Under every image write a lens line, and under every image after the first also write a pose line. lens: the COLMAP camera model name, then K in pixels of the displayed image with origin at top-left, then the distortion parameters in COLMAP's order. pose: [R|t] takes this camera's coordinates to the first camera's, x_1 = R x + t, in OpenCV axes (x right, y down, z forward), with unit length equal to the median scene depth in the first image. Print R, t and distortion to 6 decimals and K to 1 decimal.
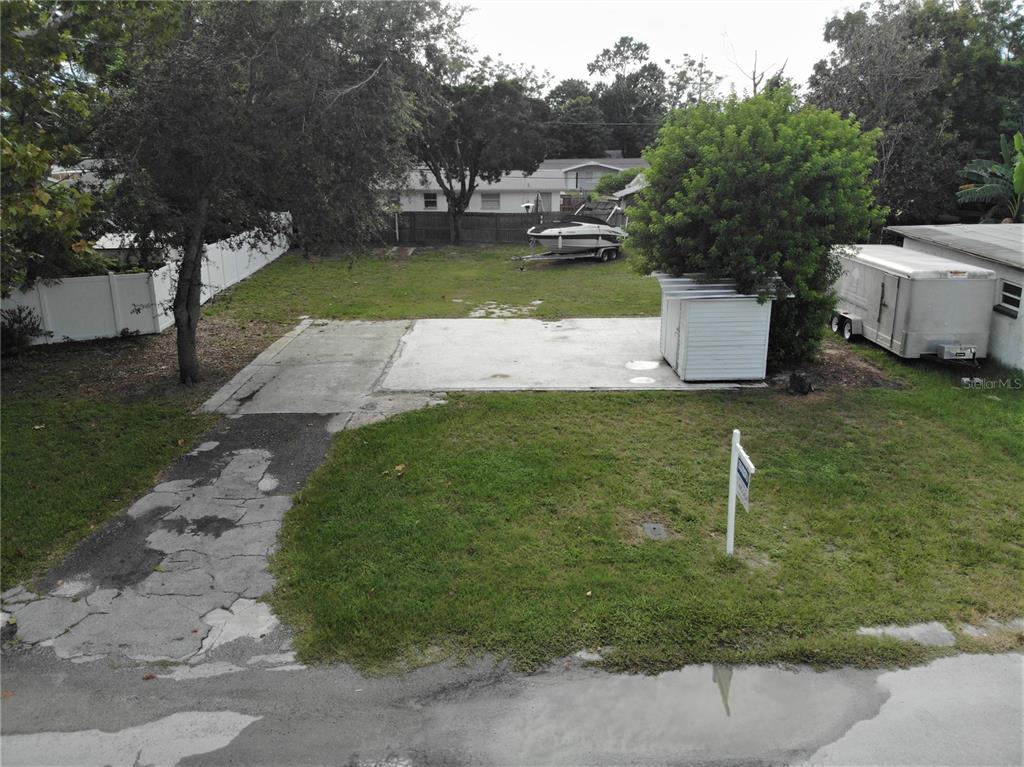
lens RADIAL K [[760.1, 0, 514.0], [0, 760.1, 345.8], [0, 0, 1]] dist [0.022507, -0.109334]
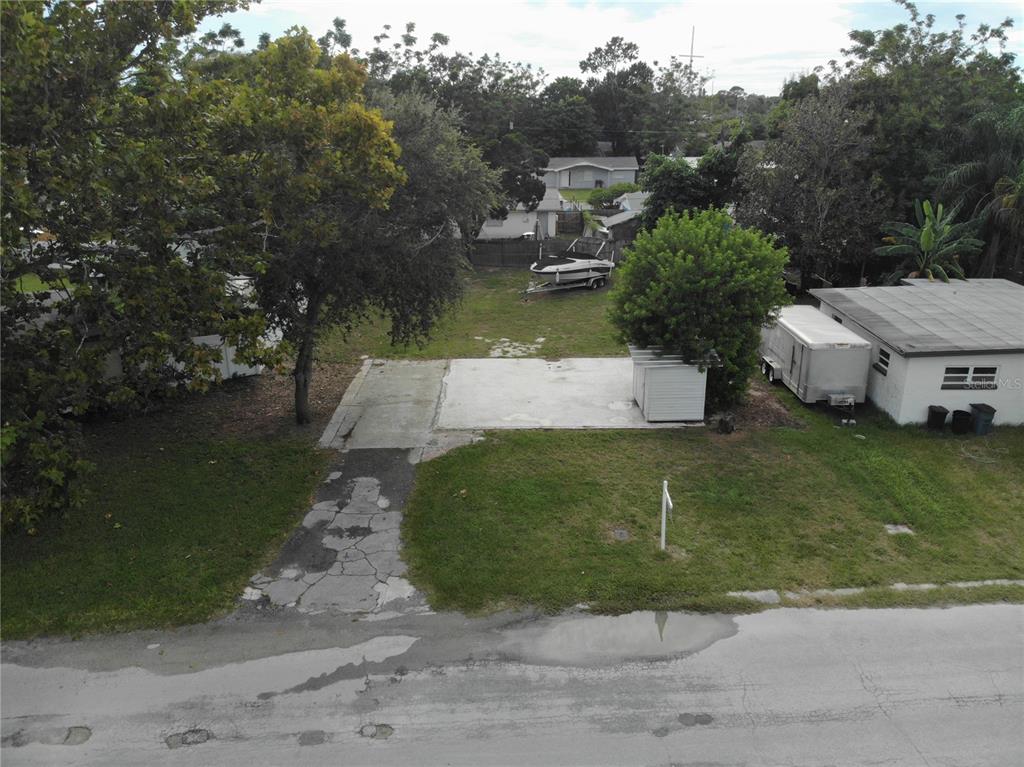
lens RADIAL K [[751.9, 0, 513.3], [0, 751.9, 354.0], [0, 0, 1]] dist [0.070044, -0.175900]
pose [[0.999939, -0.000793, 0.011009, -0.051819], [0.000170, 0.998406, 0.056434, -0.177570], [-0.011037, -0.056429, 0.998346, -0.459345]]
